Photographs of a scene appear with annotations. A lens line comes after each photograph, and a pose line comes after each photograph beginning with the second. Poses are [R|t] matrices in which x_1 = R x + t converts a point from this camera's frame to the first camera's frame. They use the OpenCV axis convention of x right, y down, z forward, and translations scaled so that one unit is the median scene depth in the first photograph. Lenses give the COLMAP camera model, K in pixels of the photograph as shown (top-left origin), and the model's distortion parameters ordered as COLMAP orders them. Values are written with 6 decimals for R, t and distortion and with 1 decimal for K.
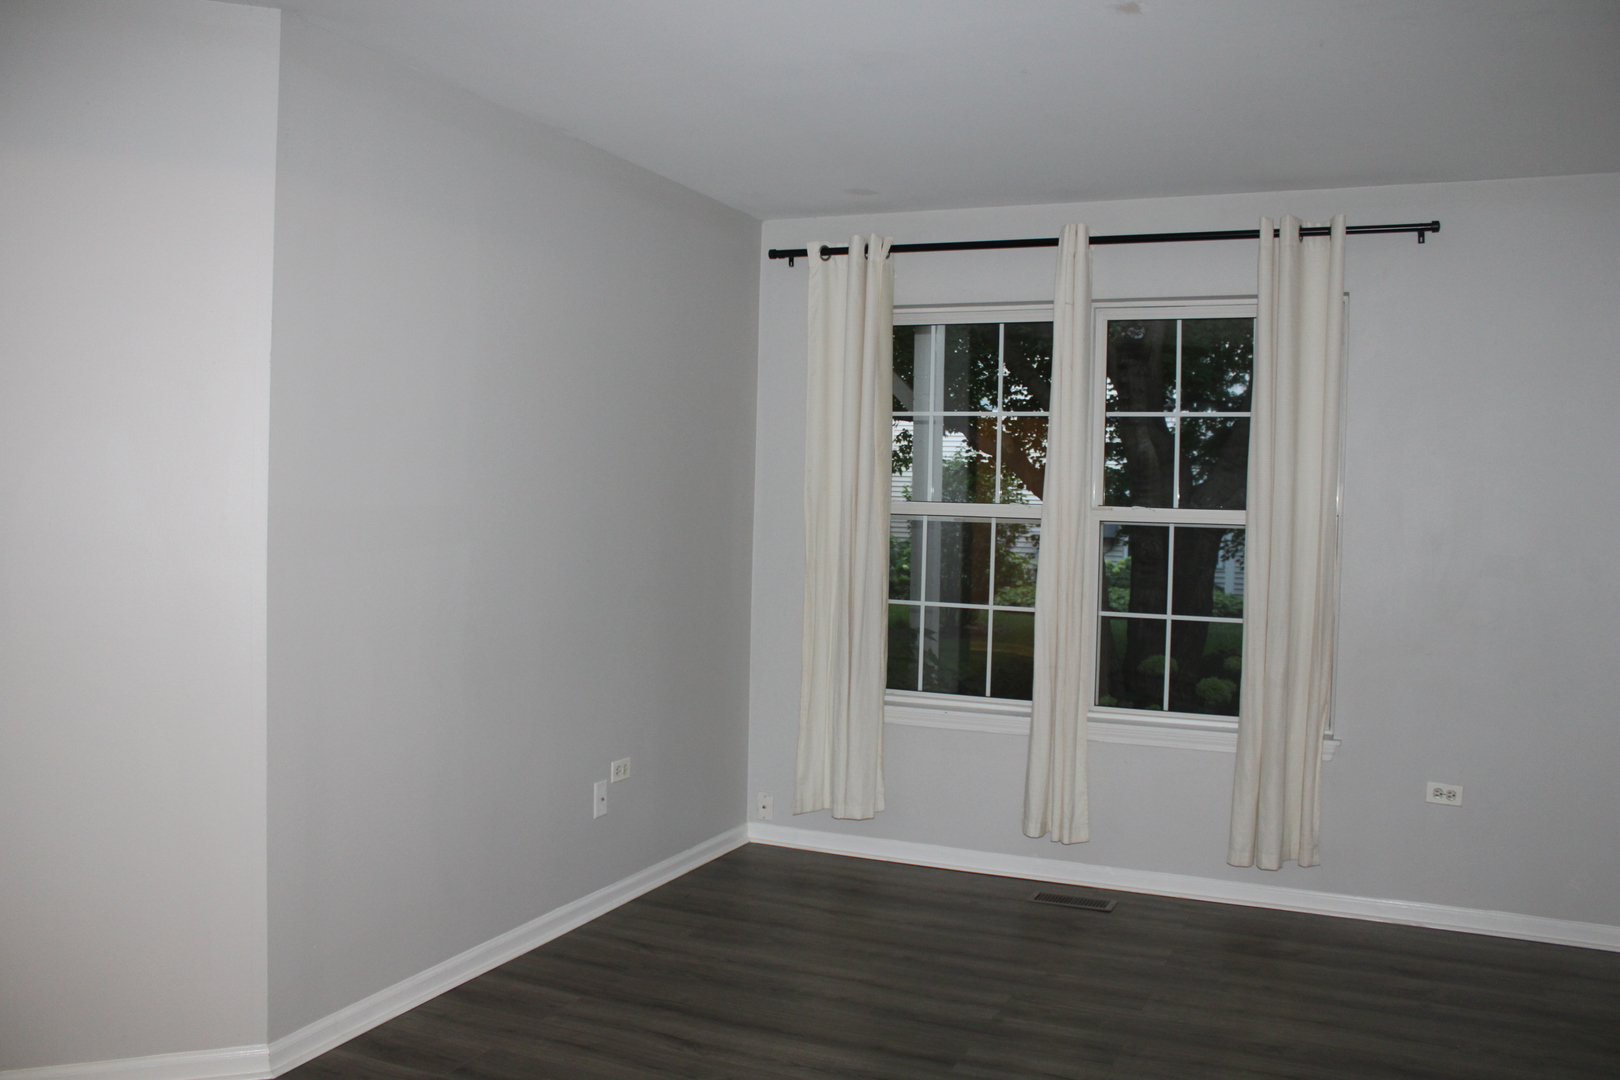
lens RADIAL K [[1471.3, 0, 810.3], [0, 1471.3, 535.8], [0, 0, 1]] dist [0.060454, 0.000000]
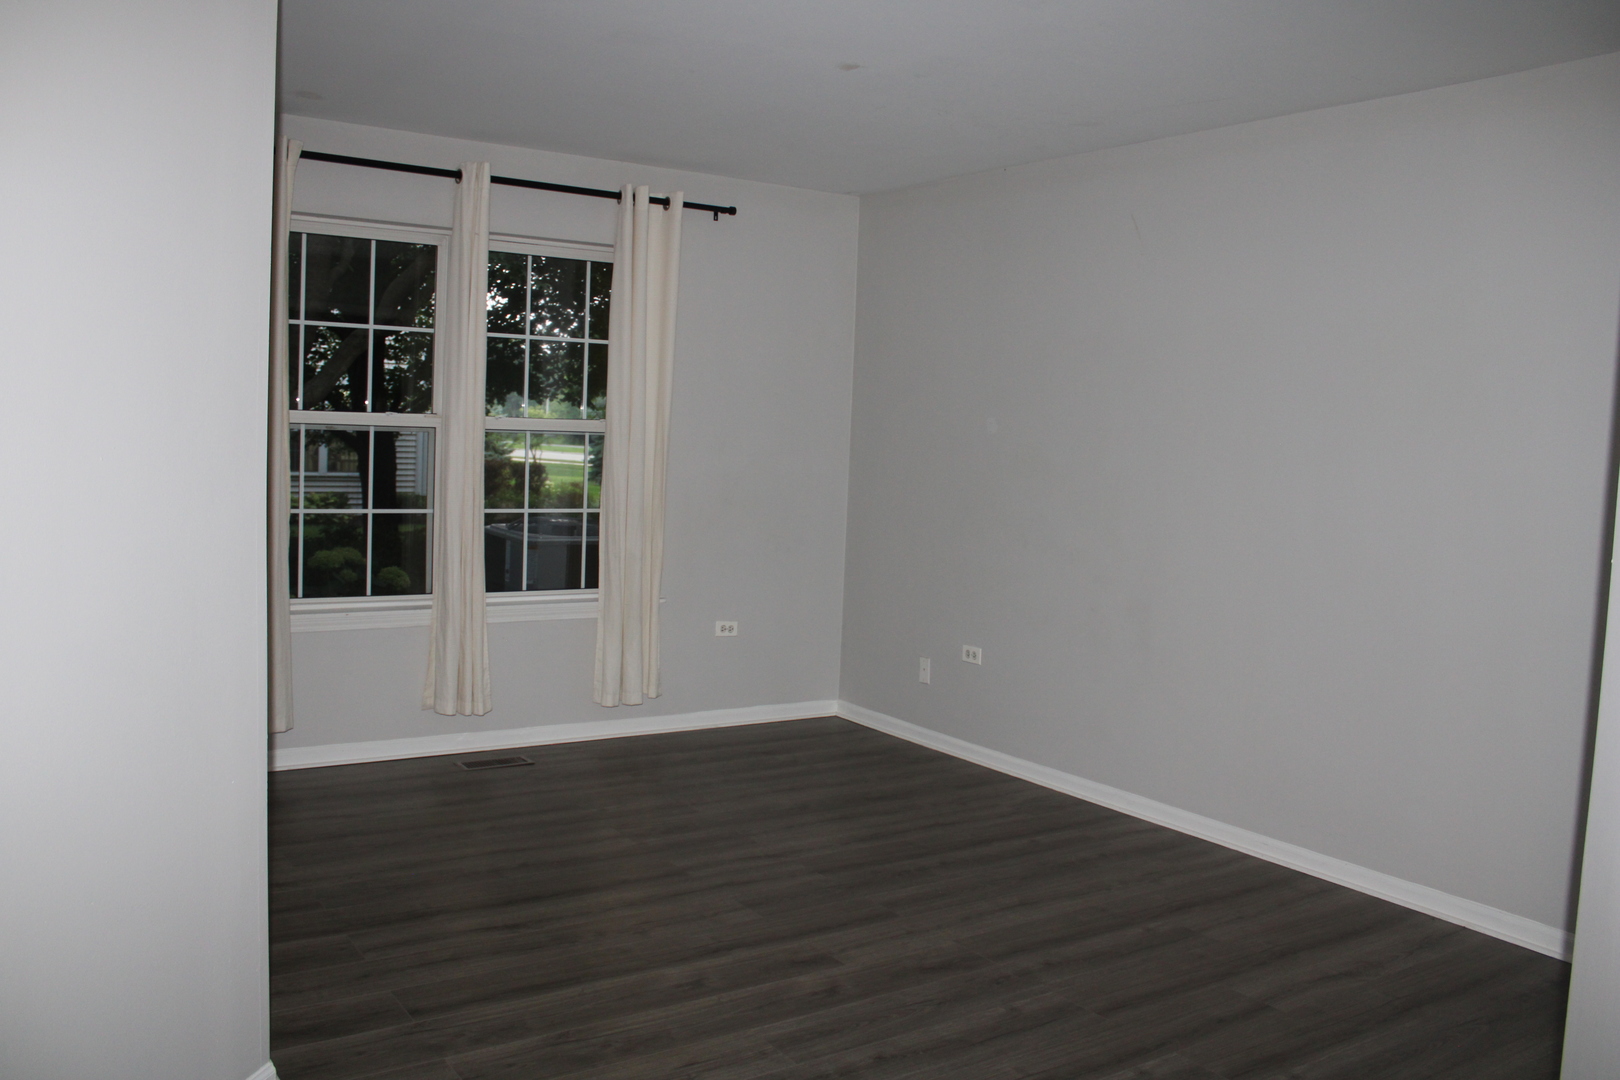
lens RADIAL K [[1351.5, 0, 809.5], [0, 1351.5, 539.6], [0, 0, 1]] dist [-0.086464, 0.002644]
pose [[0.599462, -0.068888, 0.797433, -0.490296], [-0.002900, 0.996096, 0.088230, -0.017937], [-0.800398, -0.055203, 0.596922, 0.189328]]
